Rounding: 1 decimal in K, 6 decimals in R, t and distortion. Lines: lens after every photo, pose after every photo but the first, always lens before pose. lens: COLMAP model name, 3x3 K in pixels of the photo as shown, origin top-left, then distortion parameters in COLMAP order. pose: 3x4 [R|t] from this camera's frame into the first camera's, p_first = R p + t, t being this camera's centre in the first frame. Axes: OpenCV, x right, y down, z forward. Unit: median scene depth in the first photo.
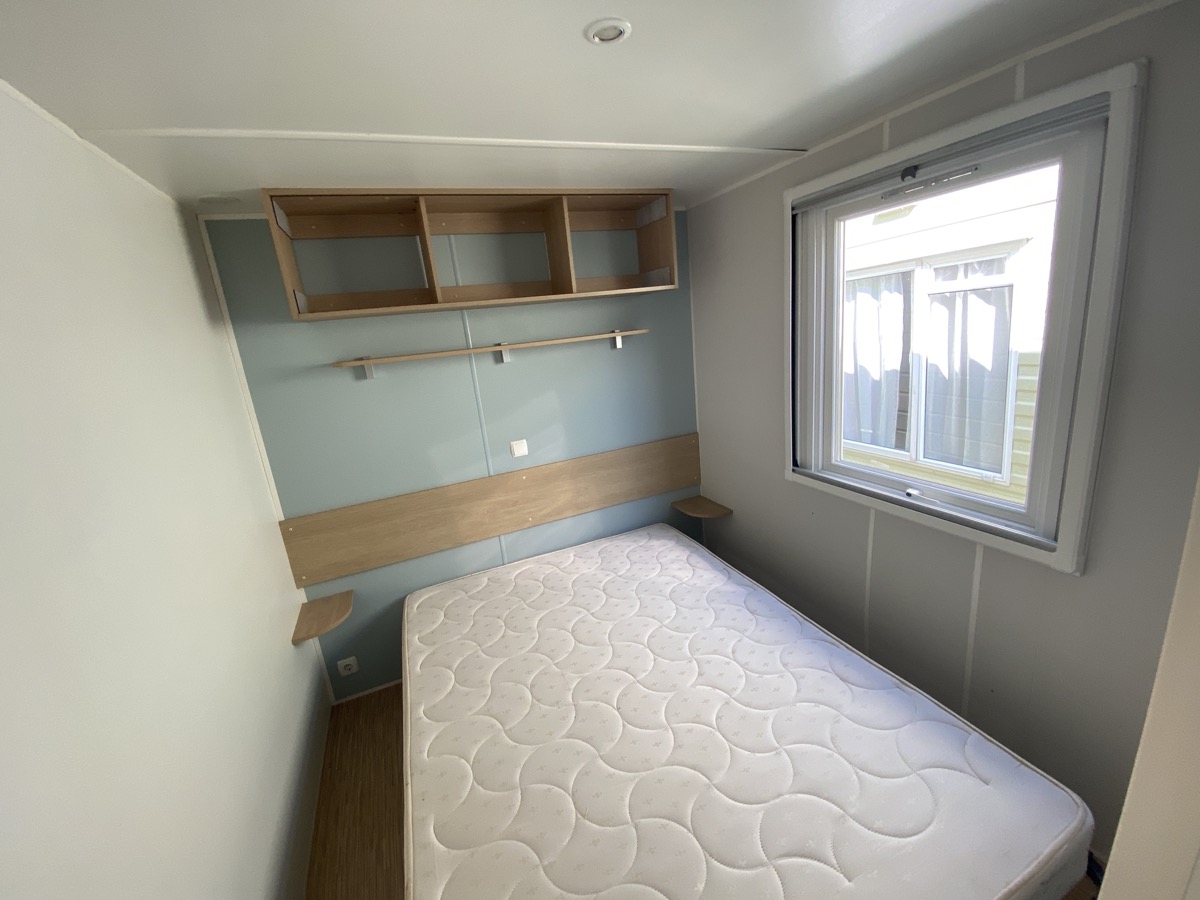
lens RADIAL K [[488.9, 0, 588.7], [0, 488.9, 448.3], [0, 0, 1]] dist [0.000512, -0.000301]
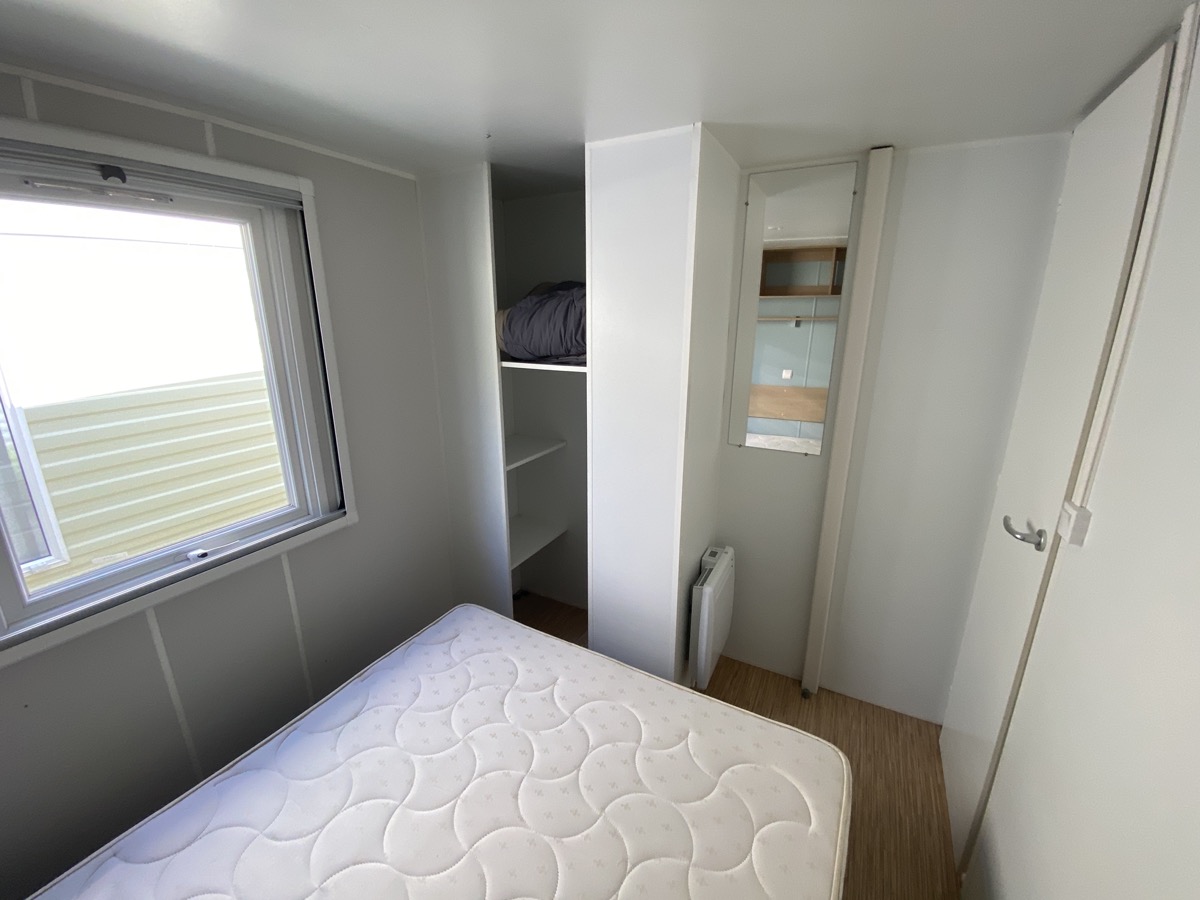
lens RADIAL K [[494.2, 0, 600.0], [0, 494.2, 450.0], [0, 0, 1]] dist [-0.000655, -0.000672]
pose [[-0.624332, -0.113277, 0.772902, -0.484184], [0.259635, 0.903088, 0.342085, -0.211330], [-0.736749, 0.414247, -0.534416, 0.975412]]
